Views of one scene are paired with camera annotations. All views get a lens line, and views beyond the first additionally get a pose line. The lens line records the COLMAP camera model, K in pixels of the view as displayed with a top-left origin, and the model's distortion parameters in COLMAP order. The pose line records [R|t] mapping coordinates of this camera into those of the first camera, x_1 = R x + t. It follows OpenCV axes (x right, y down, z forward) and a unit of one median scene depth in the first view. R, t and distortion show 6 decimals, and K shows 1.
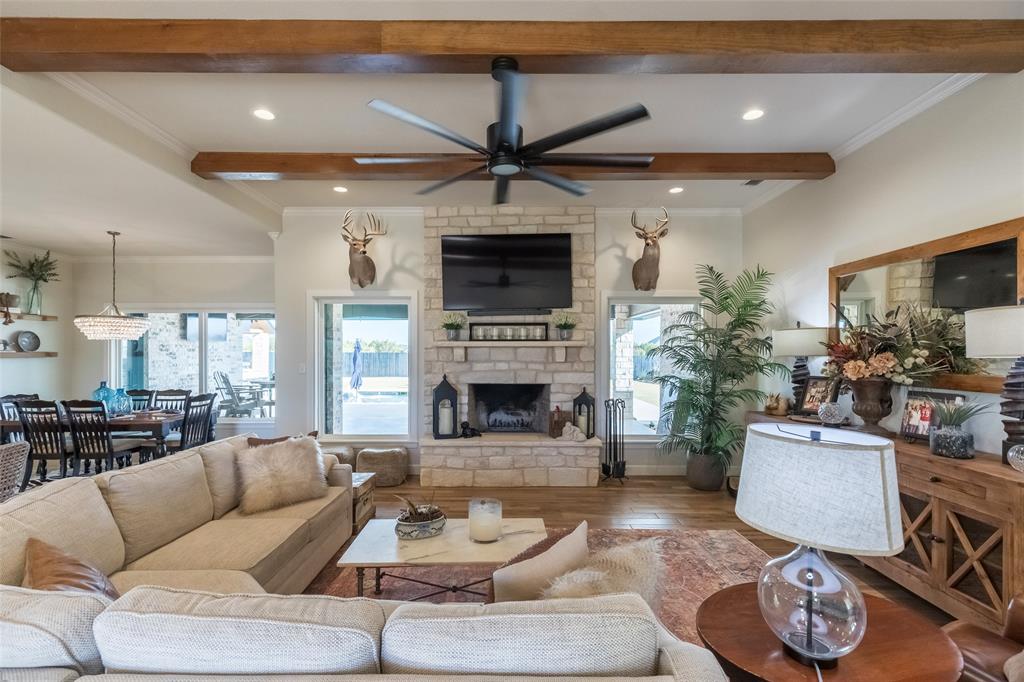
lens RADIAL K [[466.5, 0, 510.1], [0, 466.5, 348.9], [0, 0, 1]] dist [0.004836, 0.000756]
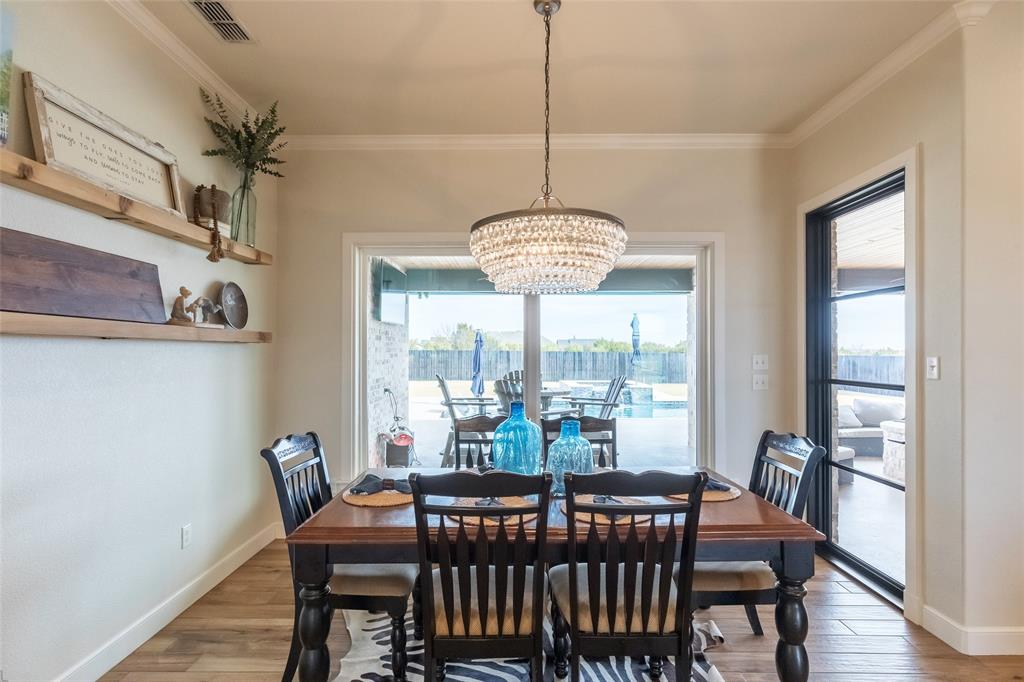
lens RADIAL K [[500.0, 0, 510.3], [0, 500.0, 341.0], [0, 0, 1]] dist [-0.012688, -0.000314]
pose [[0.999897, -0.006746, -0.012670, -0.783688], [0.006495, 0.999784, -0.019738, 0.028294], [0.012801, 0.019653, 0.999725, 0.553252]]
